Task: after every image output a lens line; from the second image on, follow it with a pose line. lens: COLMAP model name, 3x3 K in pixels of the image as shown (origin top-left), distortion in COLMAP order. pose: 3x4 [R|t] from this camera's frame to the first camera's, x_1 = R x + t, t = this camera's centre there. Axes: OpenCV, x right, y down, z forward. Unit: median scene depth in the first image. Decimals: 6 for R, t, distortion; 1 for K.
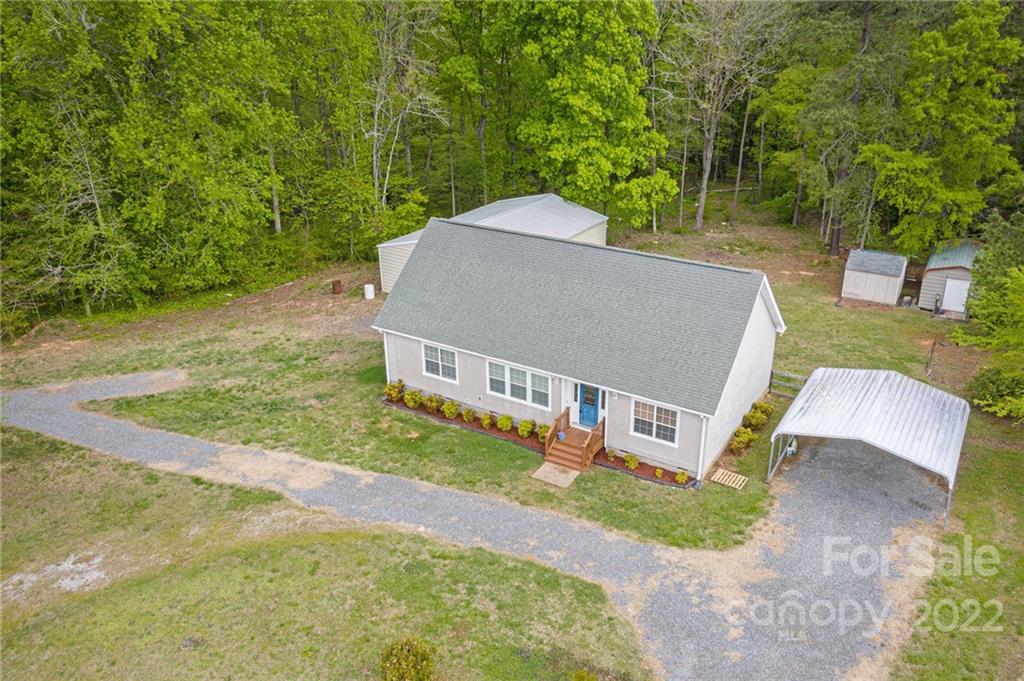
lens RADIAL K [[796.8, 0, 511.7], [0, 796.8, 332.4], [0, 0, 1]] dist [-0.010407, -0.001336]
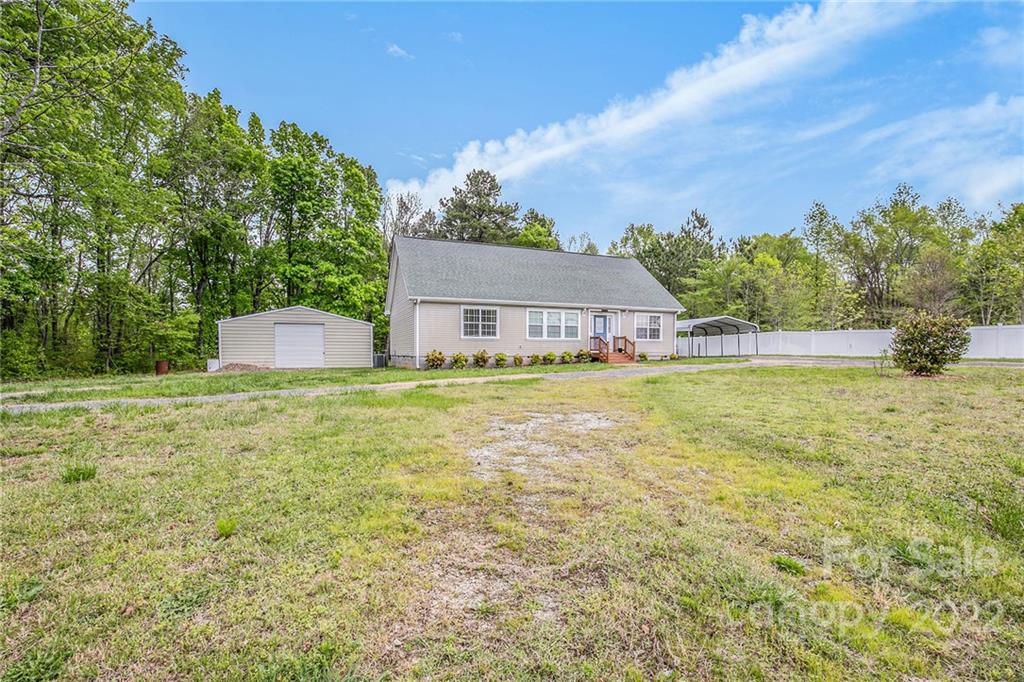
lens RADIAL K [[461.3, 0, 511.5], [0, 461.3, 350.7], [0, 0, 1]] dist [0.030705, 0.000017]
pose [[0.589507, -0.003592, 0.807755, -0.637609], [0.313537, 0.922603, -0.224720, 0.252774], [-0.744430, 0.385735, 0.545007, 0.684919]]
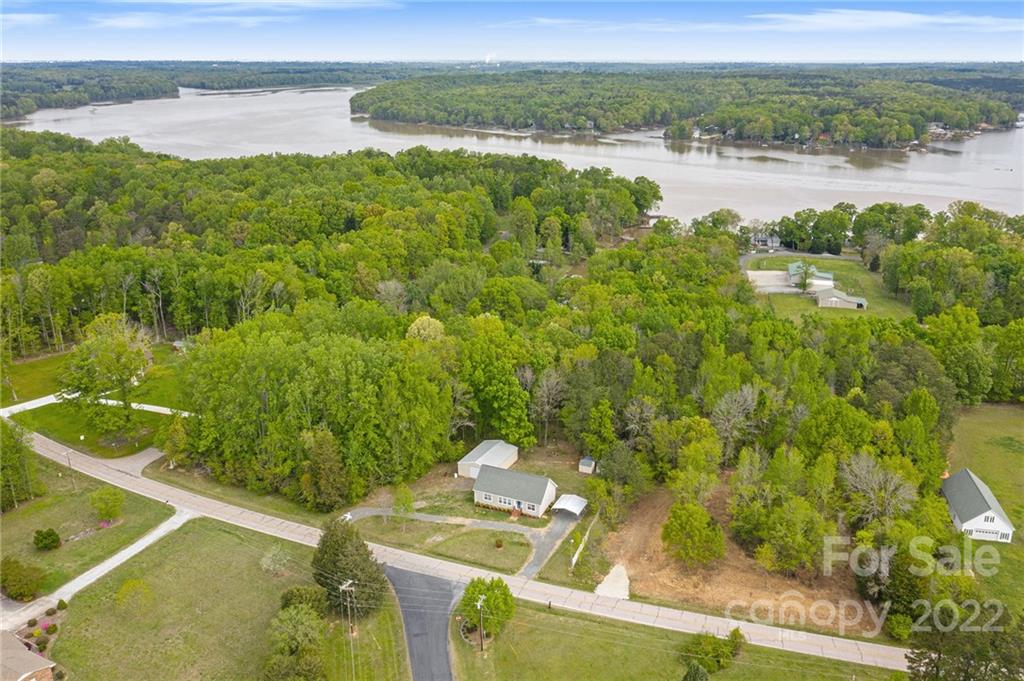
lens RADIAL K [[796.8, 0, 509.1], [0, 796.8, 341.2], [0, 0, 1]] dist [-0.010407, -0.001336]
pose [[0.990790, -0.031238, 0.131756, -0.620649], [0.043104, 0.995170, -0.088197, -0.517916], [-0.128365, 0.093064, 0.987351, -4.245845]]
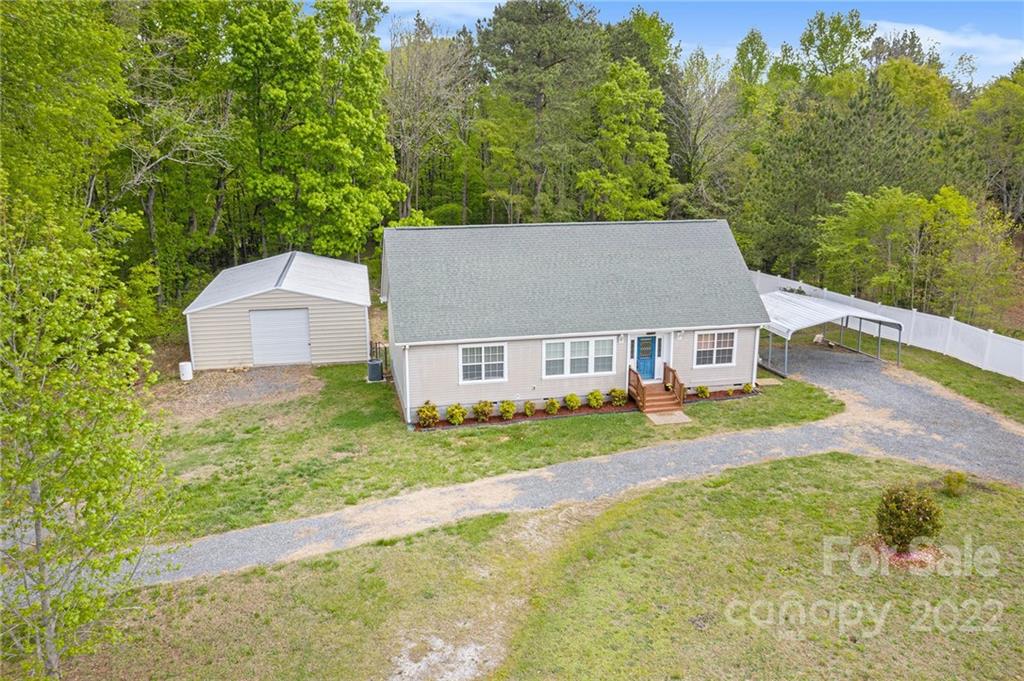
lens RADIAL K [[796.8, 0, 509.6], [0, 796.8, 337.4], [0, 0, 1]] dist [-0.010407, -0.001336]
pose [[0.711030, -0.162843, 0.684046, -0.748425], [0.274336, 0.959965, -0.056630, 0.075404], [-0.647438, 0.227924, 0.727237, 0.336156]]
